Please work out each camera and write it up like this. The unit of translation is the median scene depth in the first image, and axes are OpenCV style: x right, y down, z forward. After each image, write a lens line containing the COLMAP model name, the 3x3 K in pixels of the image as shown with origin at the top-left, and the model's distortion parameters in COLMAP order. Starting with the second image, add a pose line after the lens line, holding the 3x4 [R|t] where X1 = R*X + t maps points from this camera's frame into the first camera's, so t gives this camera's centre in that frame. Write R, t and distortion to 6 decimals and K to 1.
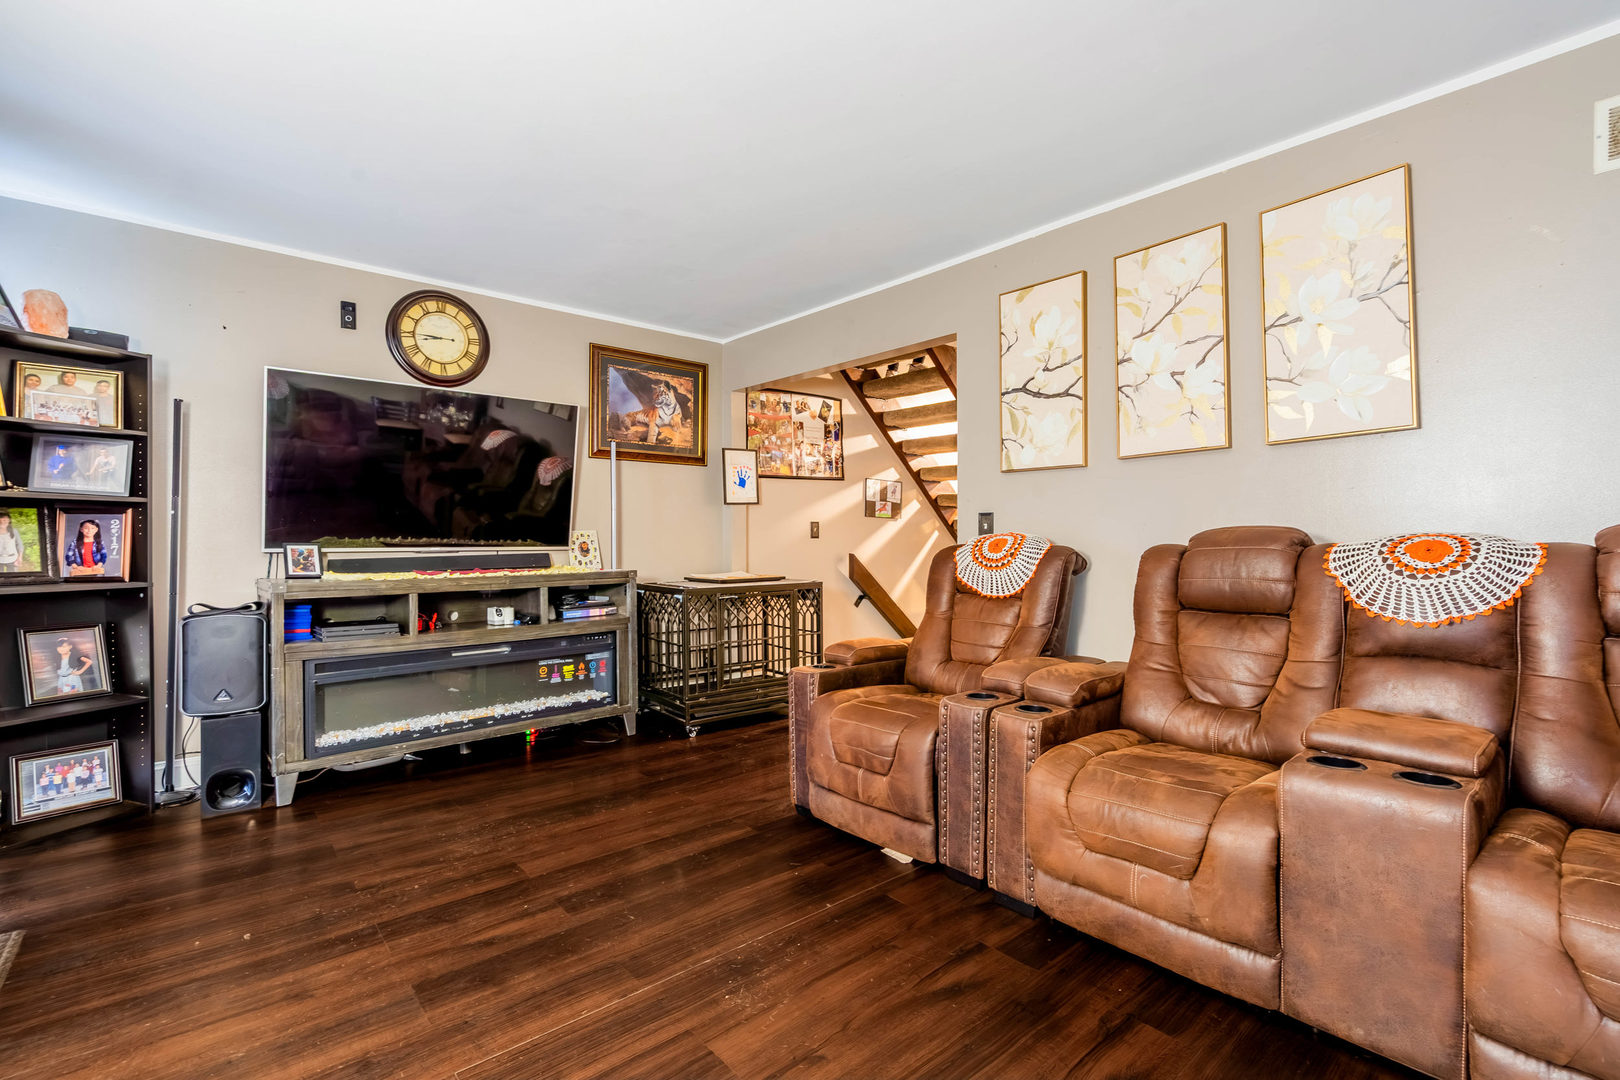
lens RADIAL K [[742.2, 0, 799.4], [0, 742.2, 540.0], [0, 0, 1]] dist [-0.003241, 0.001448]
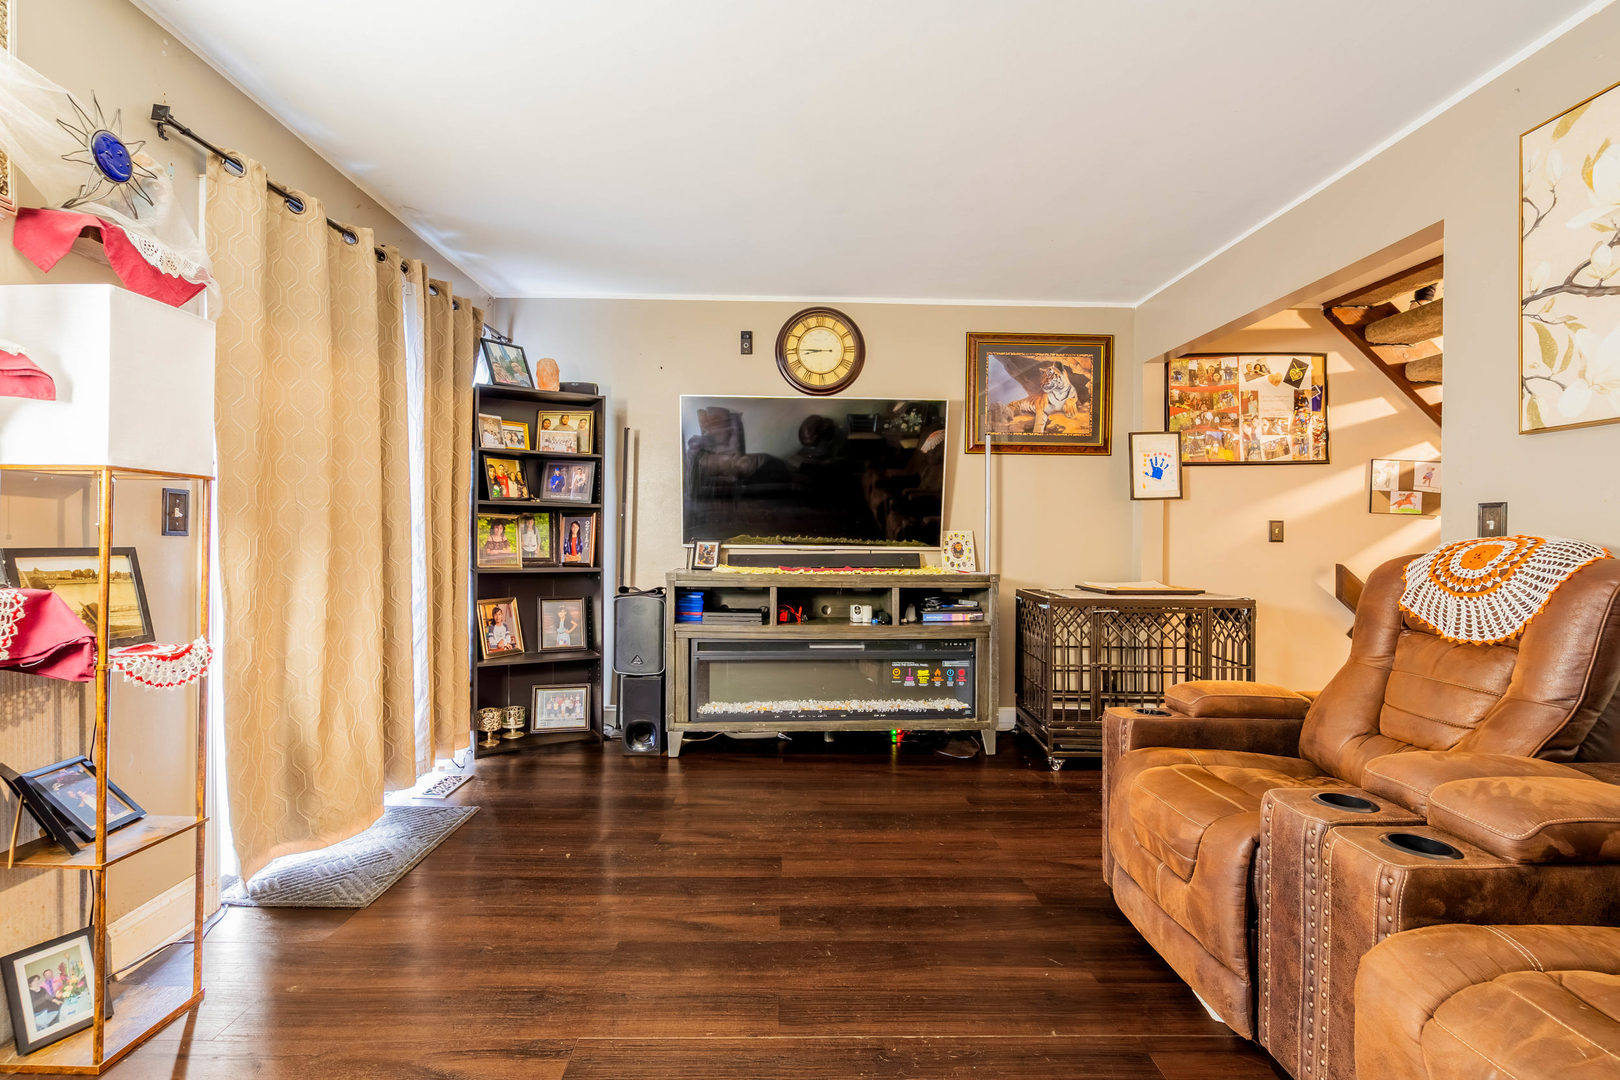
lens RADIAL K [[742.2, 0, 800.7], [0, 742.2, 543.5], [0, 0, 1]] dist [-0.003241, 0.001448]
pose [[0.772587, 0.013663, -0.634762, 0.191377], [-0.012428, 0.999902, 0.006397, -0.000093], [0.634787, 0.002947, 0.772681, 0.163580]]
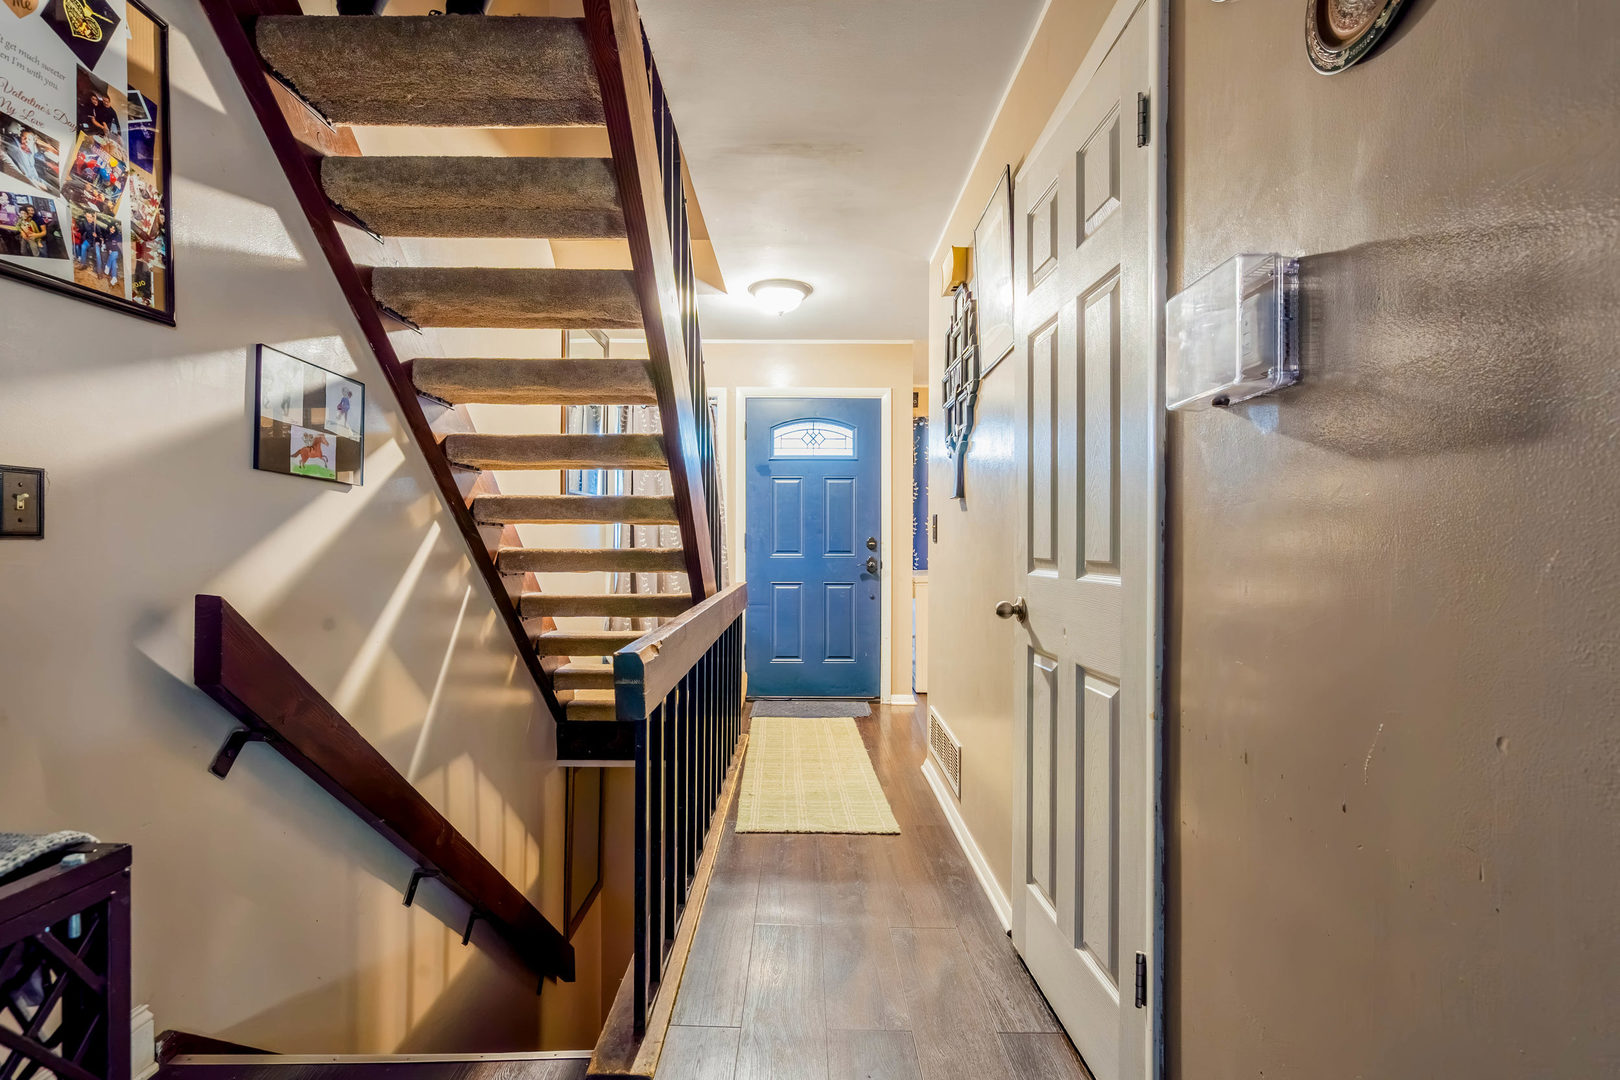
lens RADIAL K [[742.2, 0, 815.8], [0, 742.2, 541.3], [0, 0, 1]] dist [-0.003241, 0.001448]
pose [[0.640565, 0.009993, 0.767839, 0.005232], [-0.009665, 0.999941, -0.004950, -0.003811], [-0.767843, -0.004250, 0.640624, 1.007944]]
